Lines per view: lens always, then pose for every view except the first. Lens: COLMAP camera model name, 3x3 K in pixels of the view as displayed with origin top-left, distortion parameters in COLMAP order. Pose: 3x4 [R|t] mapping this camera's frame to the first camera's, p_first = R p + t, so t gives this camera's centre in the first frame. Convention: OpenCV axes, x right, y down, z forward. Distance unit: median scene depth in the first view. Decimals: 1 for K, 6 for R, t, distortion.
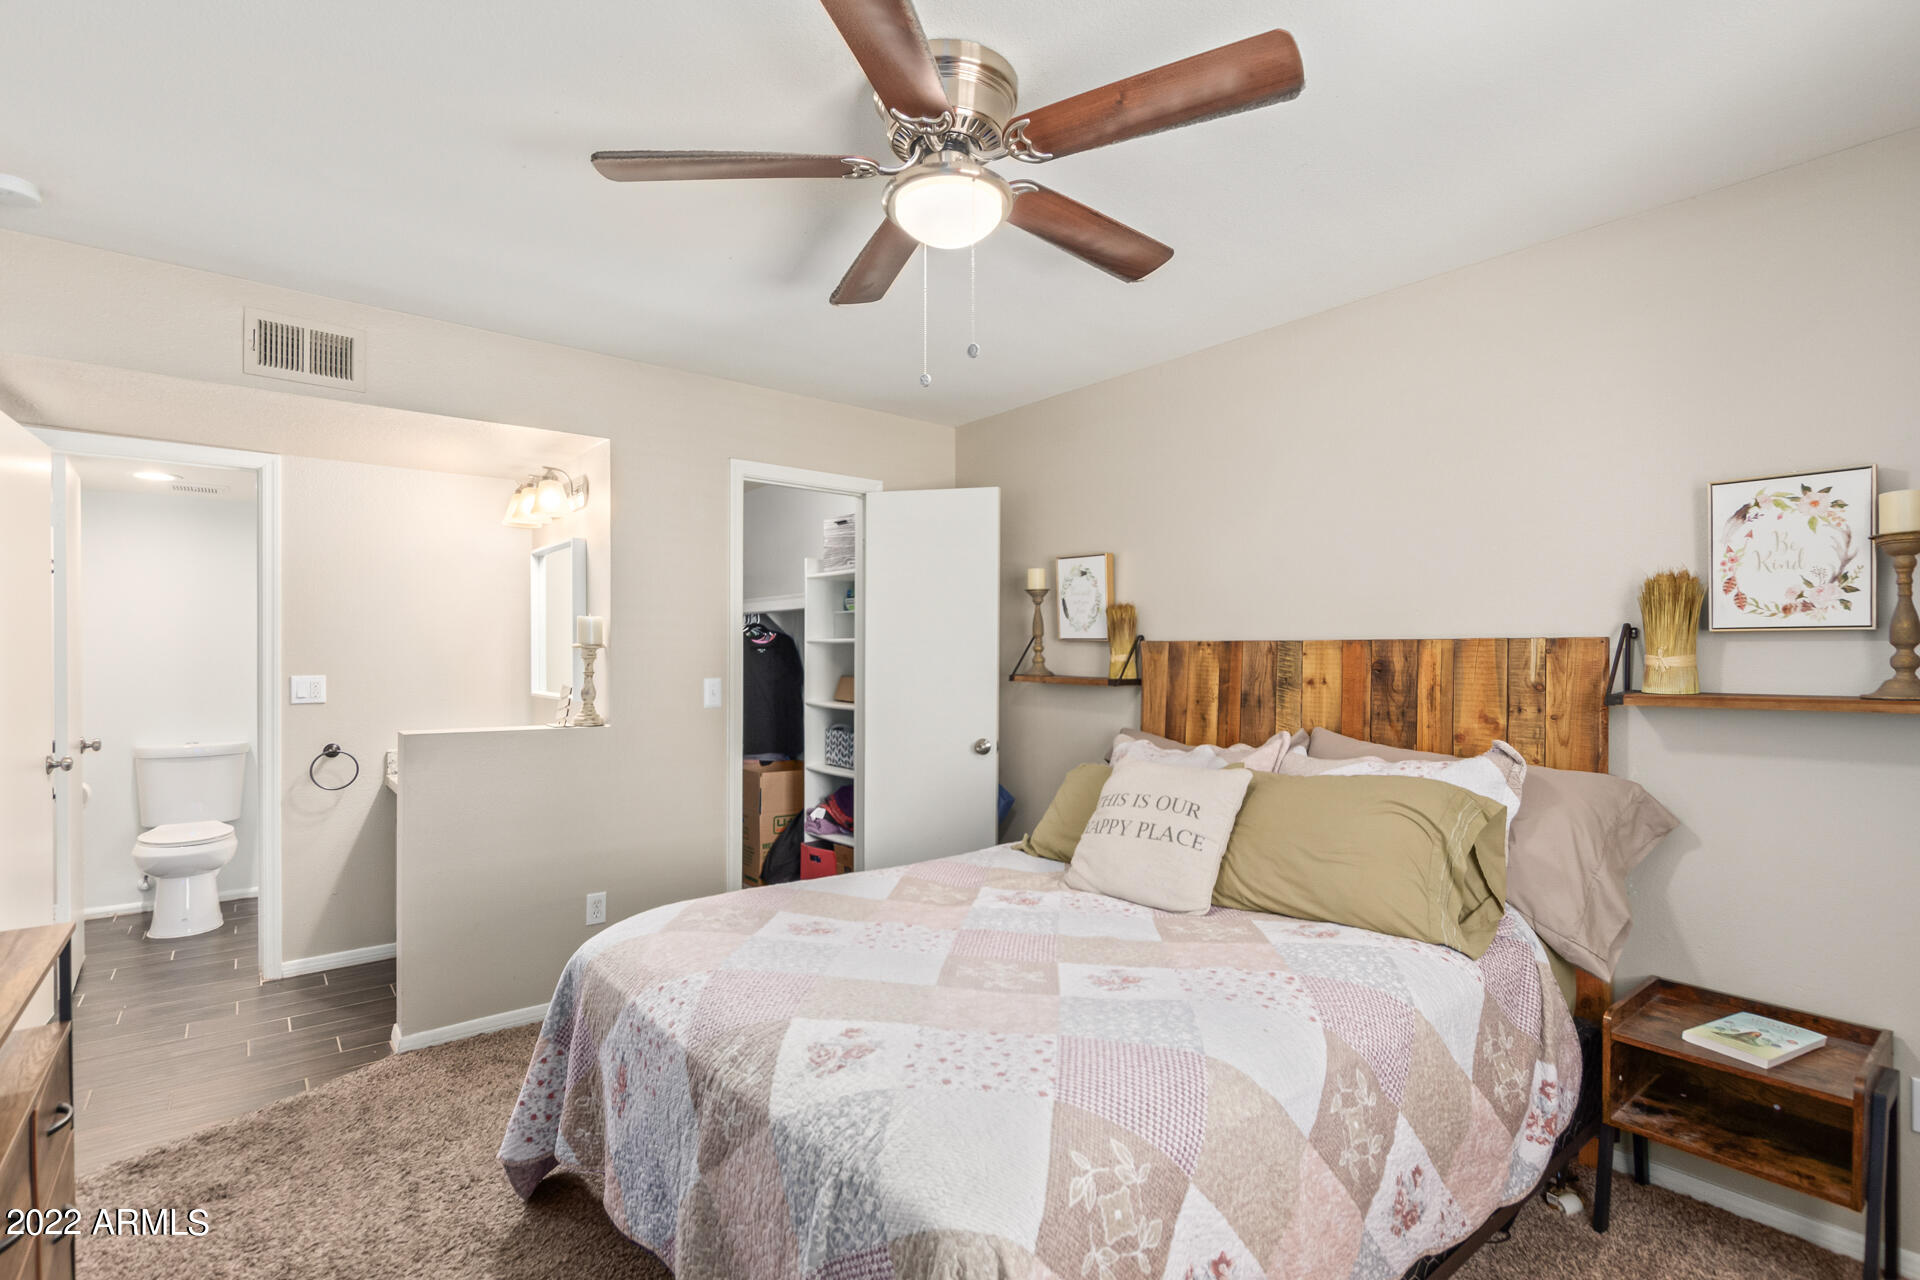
lens RADIAL K [[884.2, 0, 963.0], [0, 884.2, 648.8], [0, 0, 1]] dist [-0.002263, -0.000720]
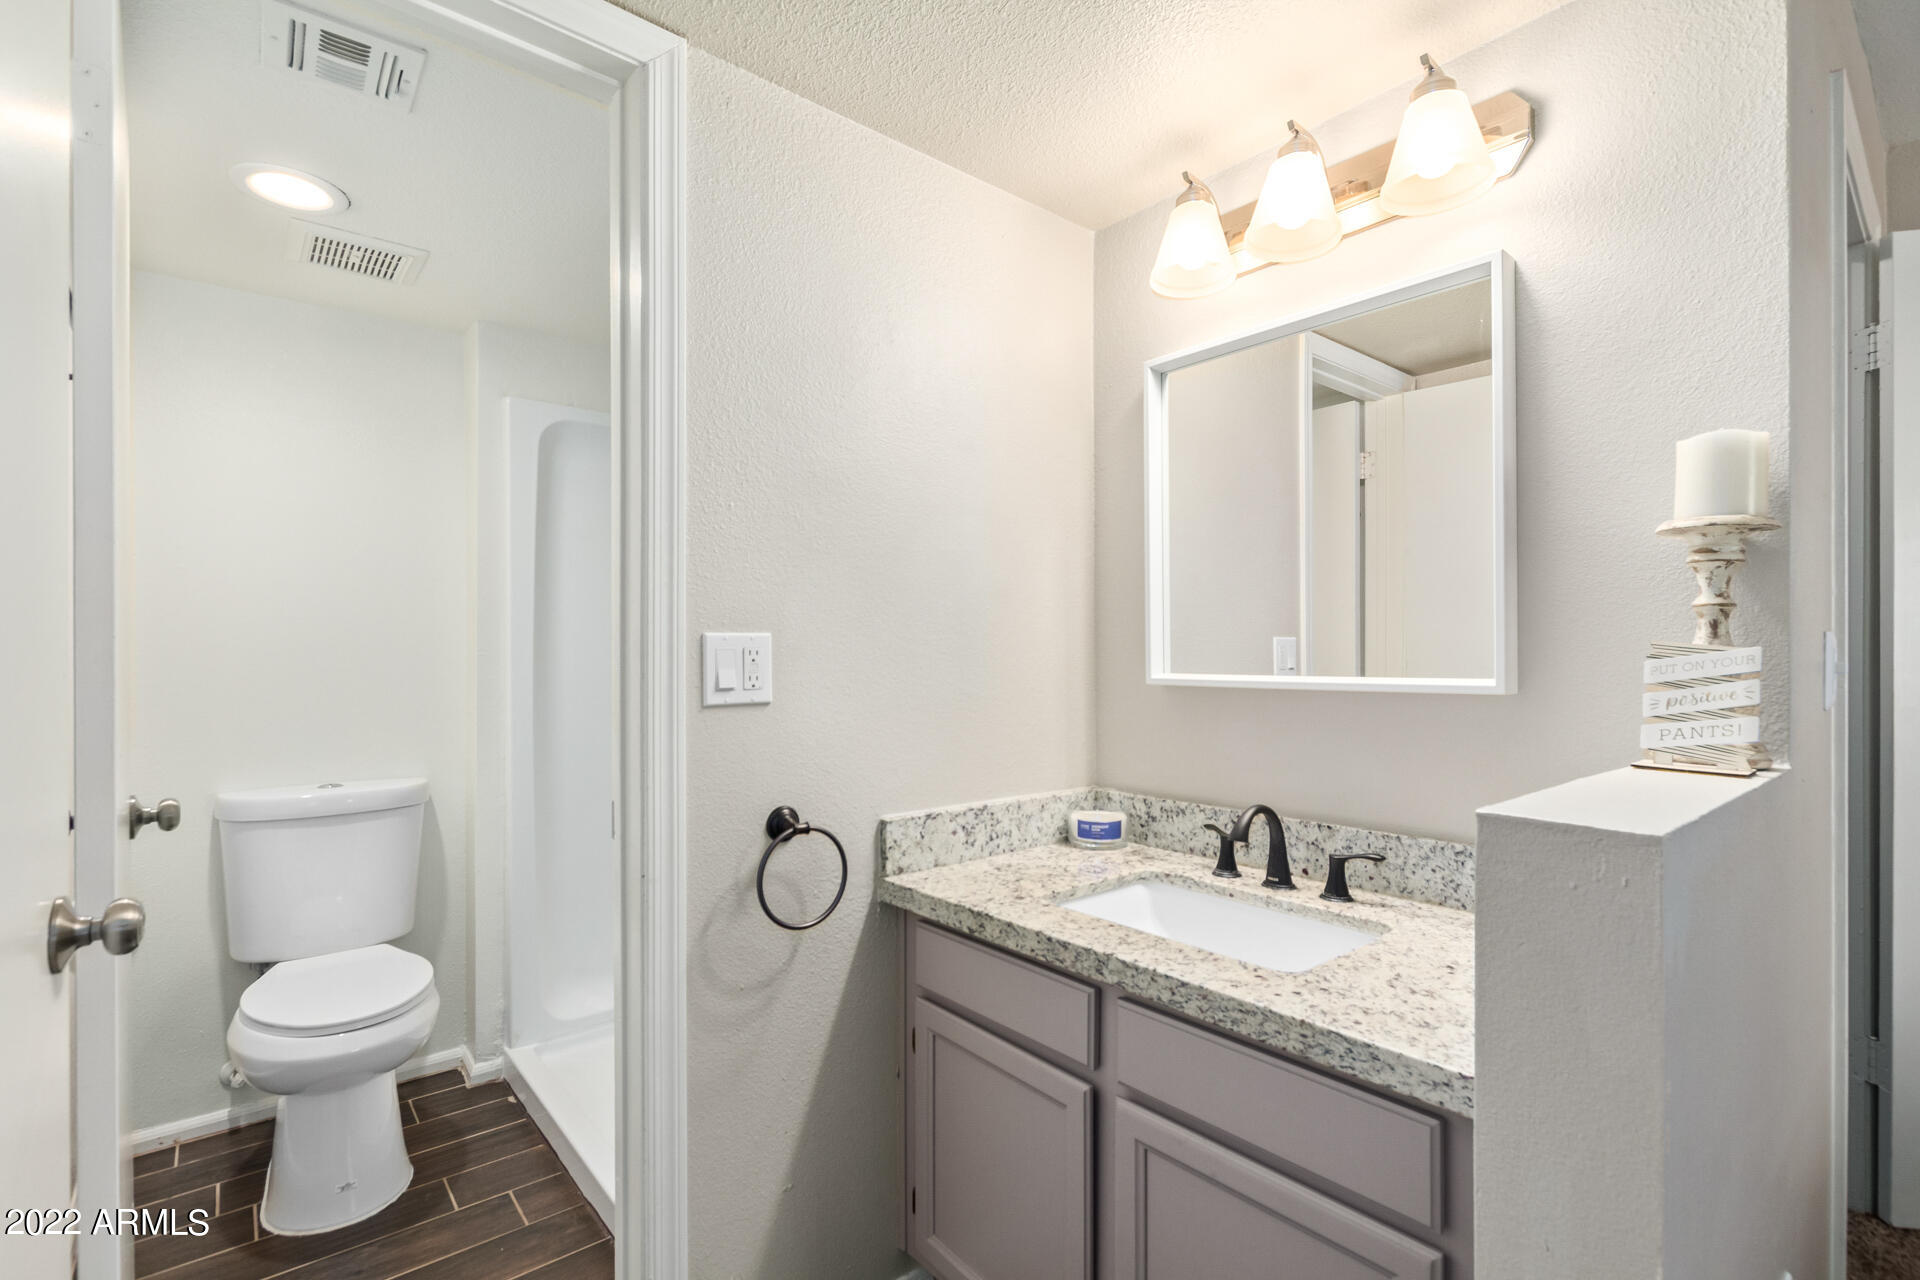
lens RADIAL K [[884.2, 0, 975.0], [0, 884.2, 642.7], [0, 0, 1]] dist [-0.002263, -0.000720]
pose [[0.999809, -0.007057, 0.018211, -0.726518], [0.007235, 0.999926, -0.009739, 0.044923], [-0.018141, 0.009869, 0.999787, 0.691607]]
